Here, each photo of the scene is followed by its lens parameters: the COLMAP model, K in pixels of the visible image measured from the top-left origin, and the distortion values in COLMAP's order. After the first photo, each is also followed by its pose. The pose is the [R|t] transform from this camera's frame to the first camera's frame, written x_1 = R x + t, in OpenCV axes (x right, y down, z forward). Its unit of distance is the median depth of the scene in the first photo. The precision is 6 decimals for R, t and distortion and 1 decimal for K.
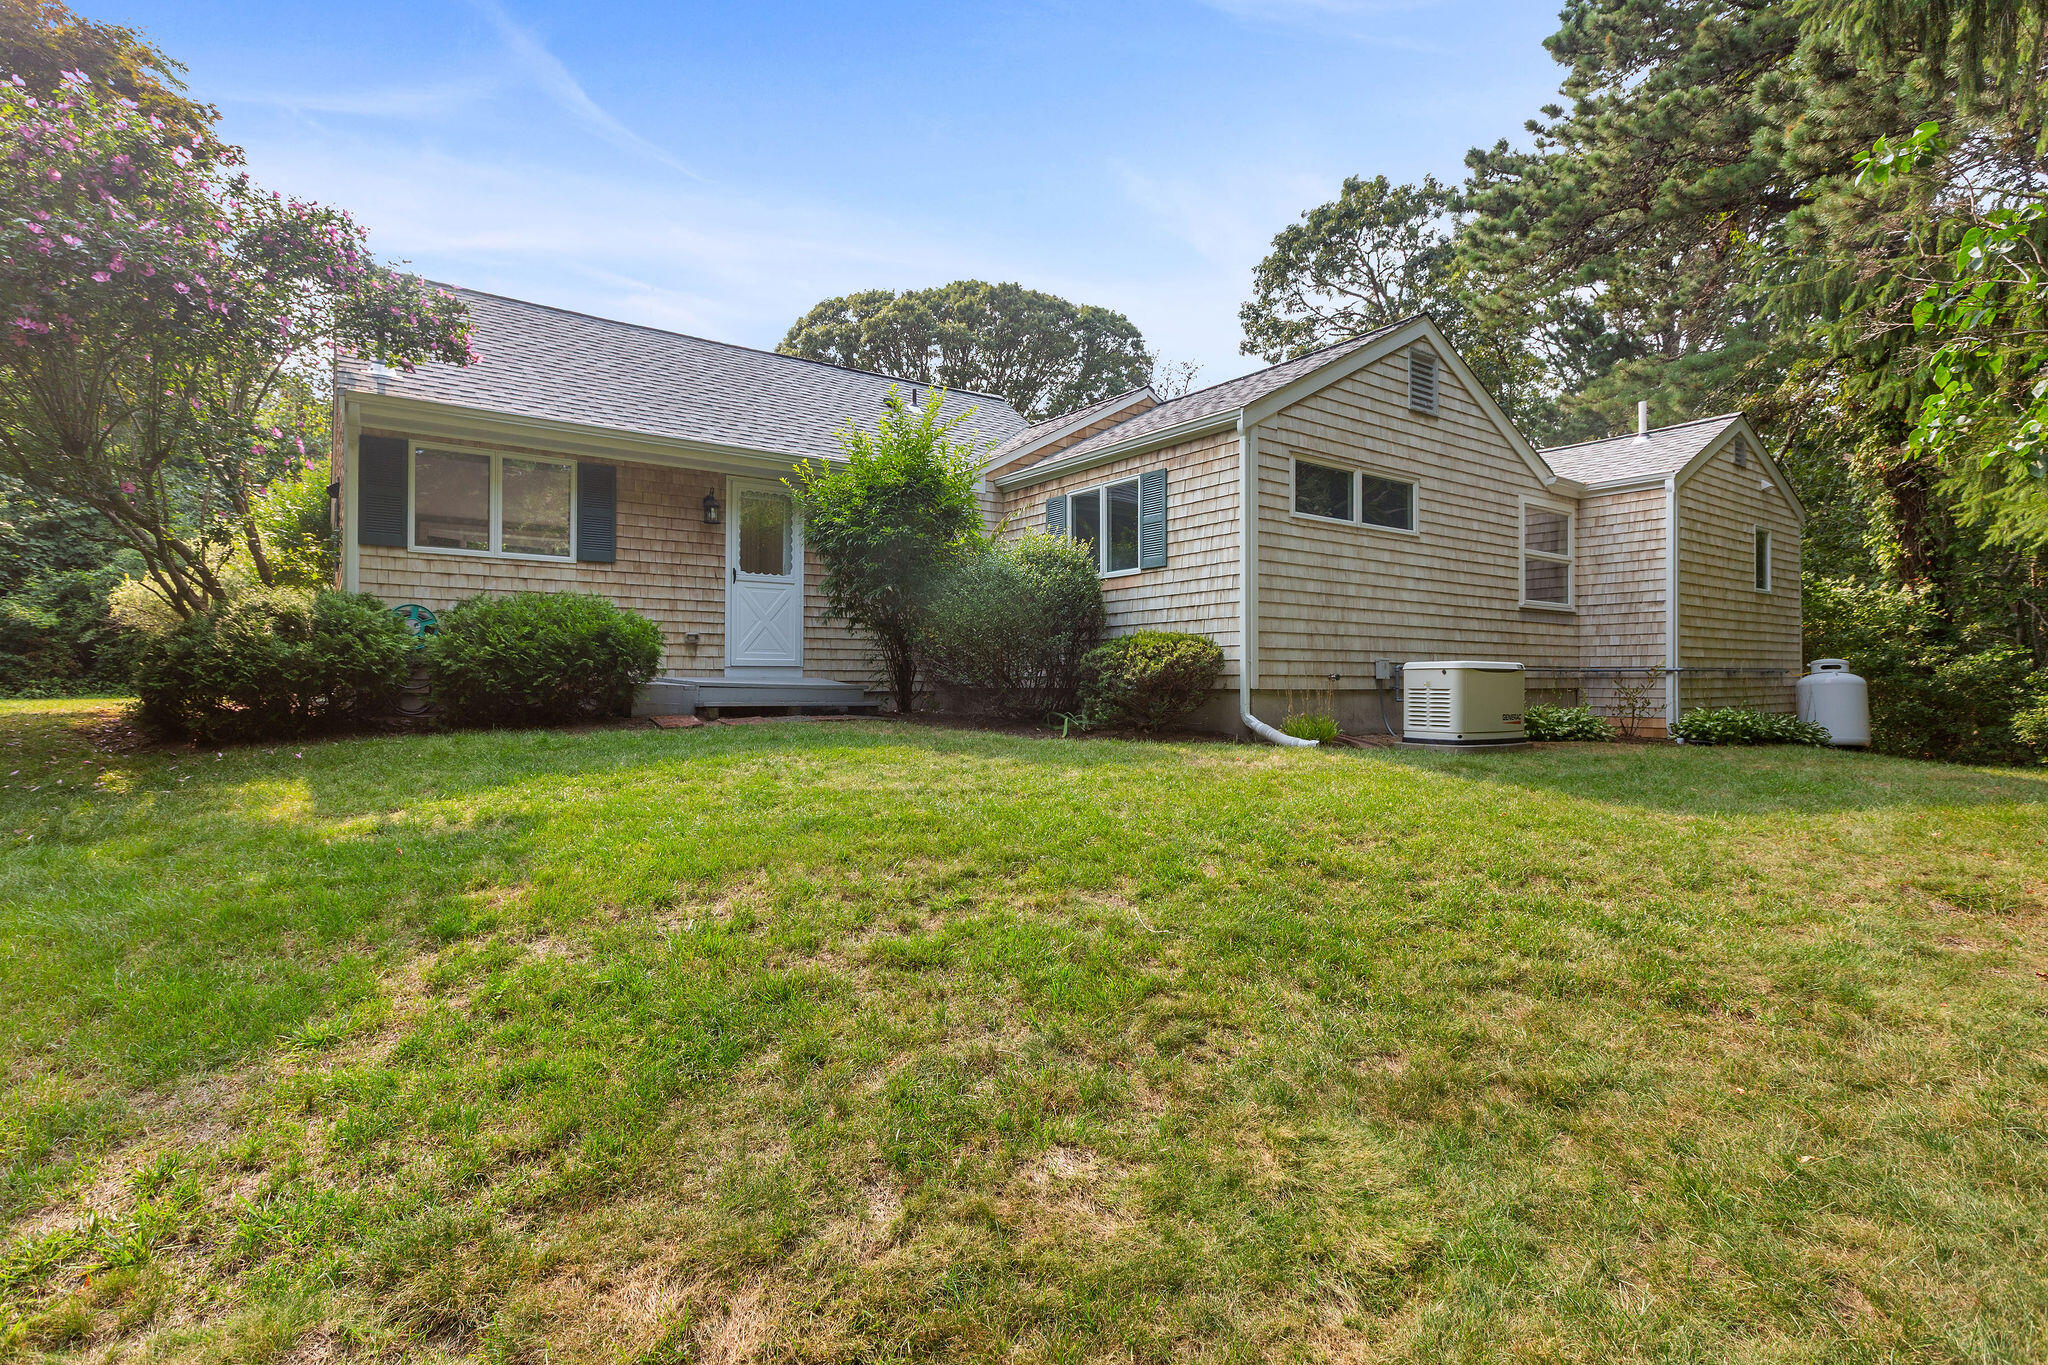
lens RADIAL K [[923.6, 0, 1030.5], [0, 923.6, 682.3], [0, 0, 1]] dist [0.004317, -0.000802]
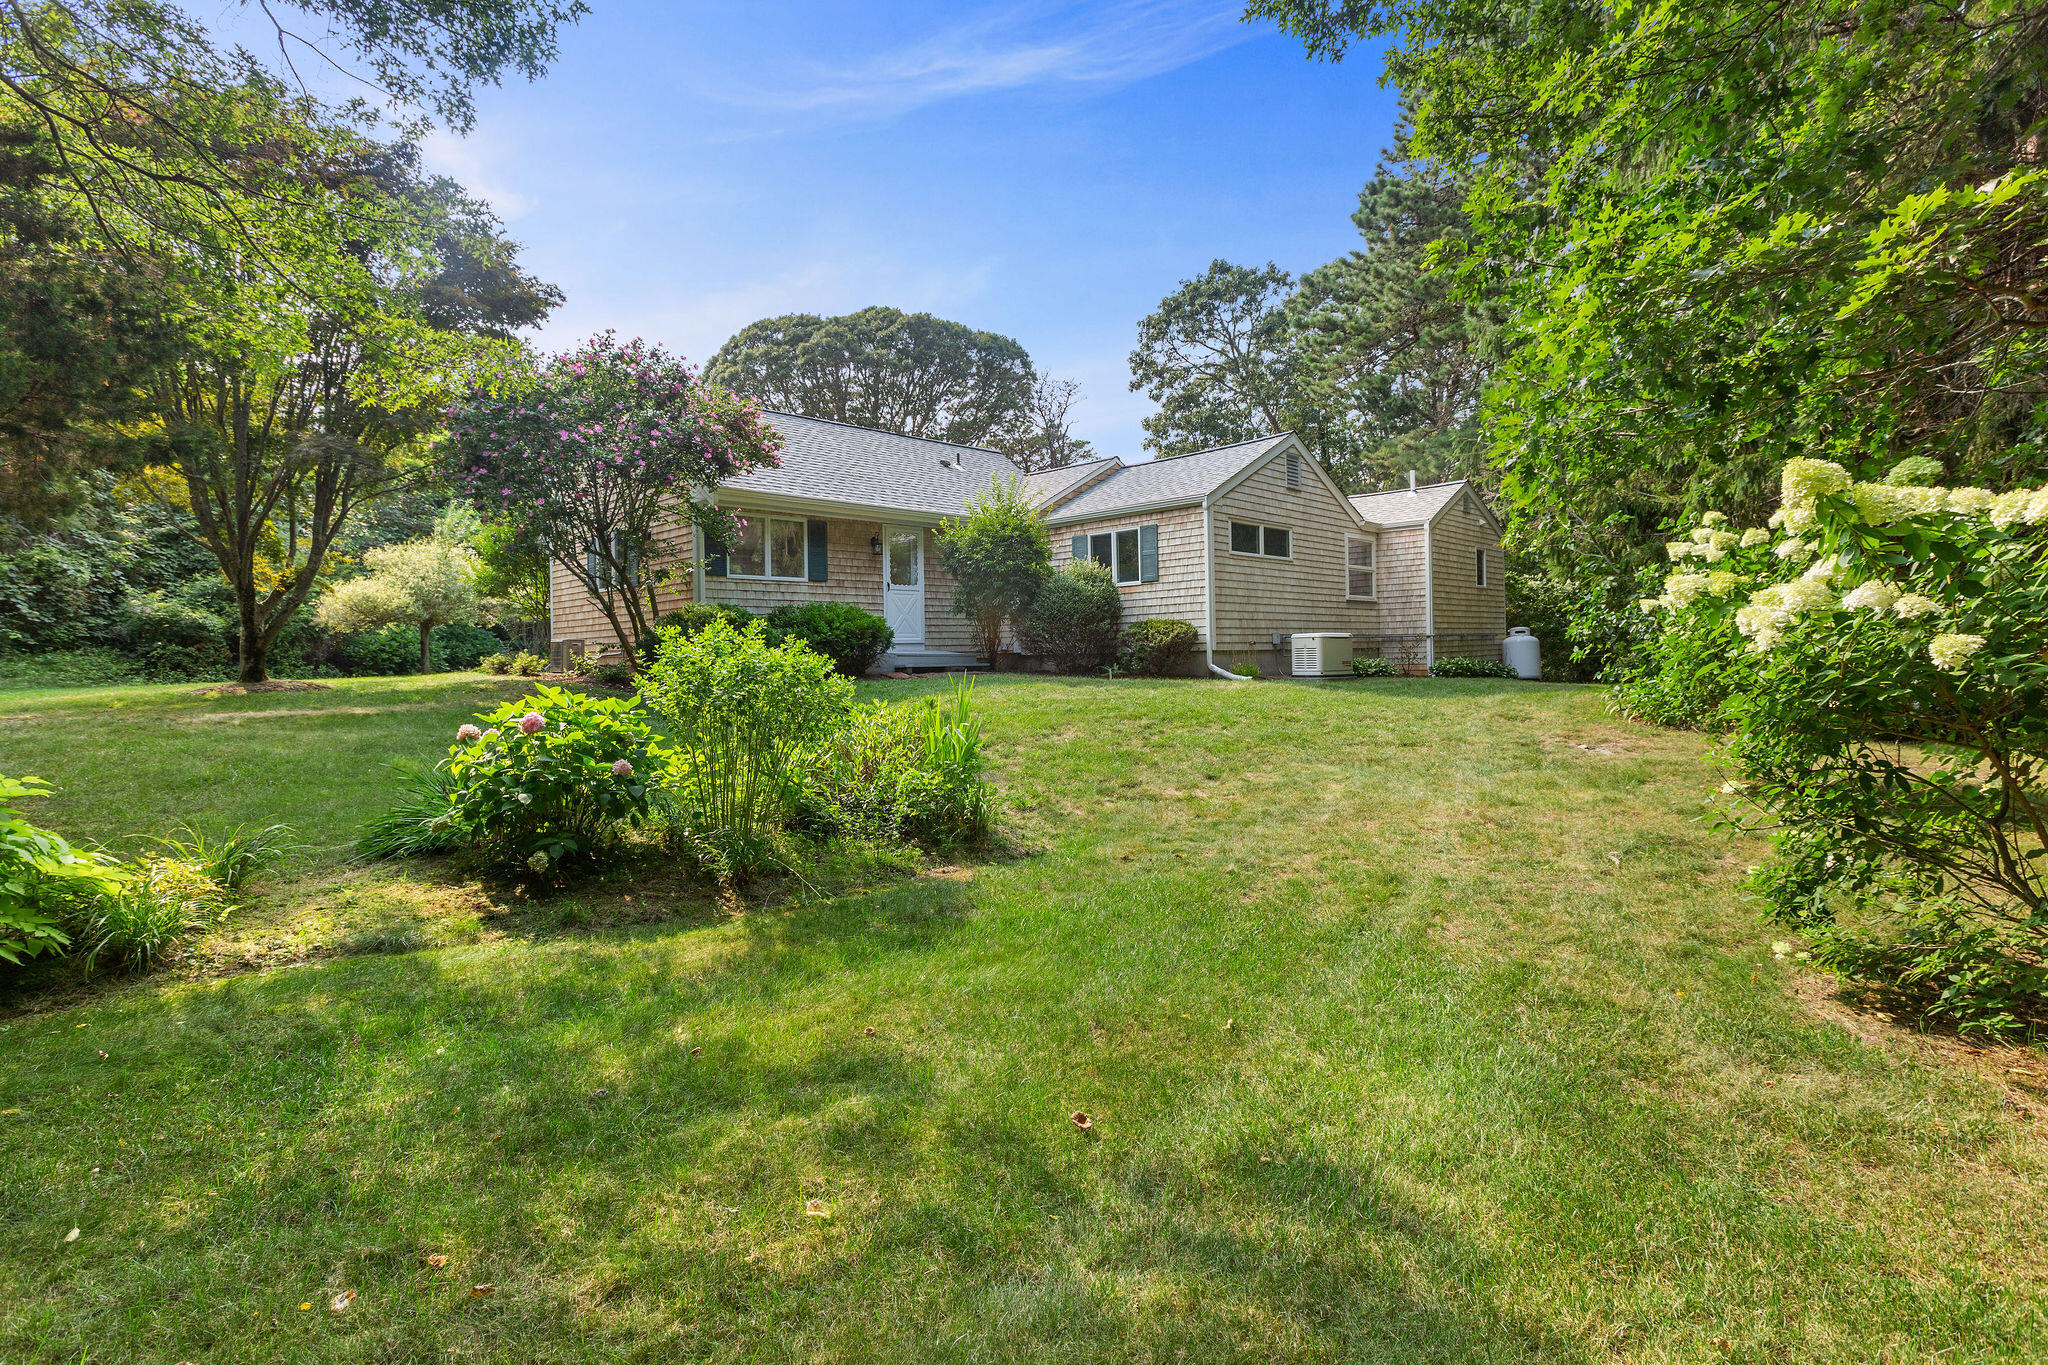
lens RADIAL K [[923.6, 0, 1020.3], [0, 923.6, 670.0], [0, 0, 1]] dist [0.004317, -0.000802]
pose [[0.986577, -0.024321, 0.161472, -0.359297], [0.022239, 0.999645, 0.014692, 0.009354], [-0.161772, -0.010904, 0.986768, -0.612483]]
